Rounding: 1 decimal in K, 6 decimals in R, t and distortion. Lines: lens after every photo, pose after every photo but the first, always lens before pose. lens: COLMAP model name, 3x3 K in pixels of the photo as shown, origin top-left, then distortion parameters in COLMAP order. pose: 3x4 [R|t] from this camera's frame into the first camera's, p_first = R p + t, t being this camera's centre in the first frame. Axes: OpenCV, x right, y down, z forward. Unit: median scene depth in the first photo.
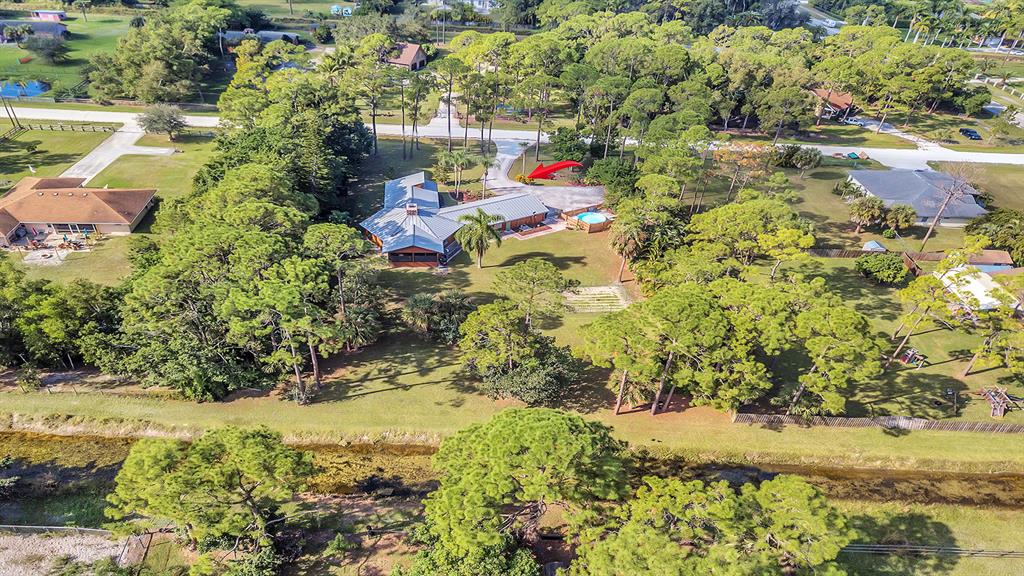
lens RADIAL K [[779.3, 0, 512.3], [0, 779.3, 288.3], [0, 0, 1]] dist [0.000335, 0.000601]
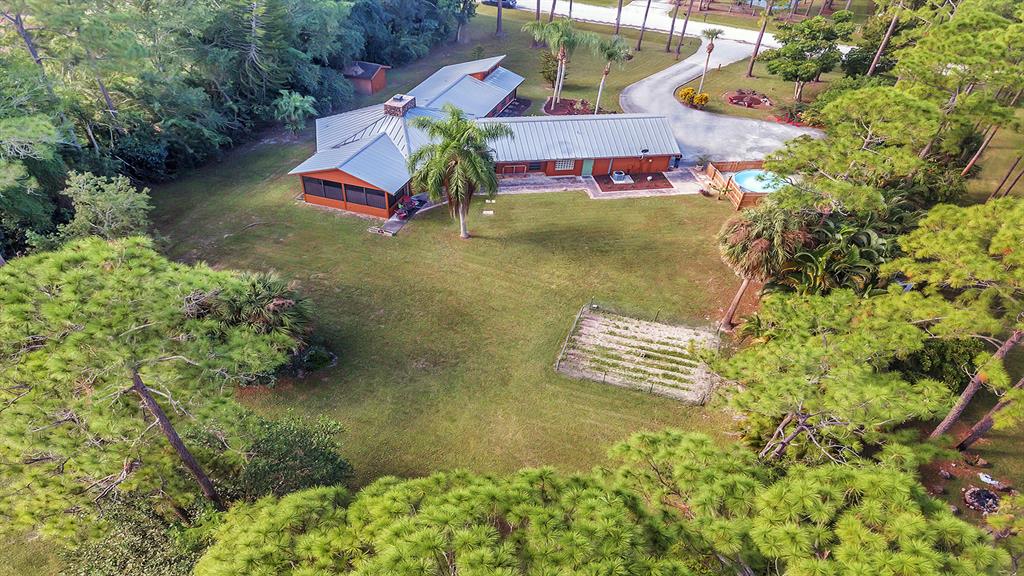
lens RADIAL K [[779.3, 0, 511.6], [0, 779.3, 287.2], [0, 0, 1]] dist [0.000335, 0.000601]
pose [[0.898031, 0.220300, -0.380799, 0.163331], [-0.195795, 0.975276, 0.102477, -0.045860], [0.393960, -0.017469, 0.918962, 0.499008]]
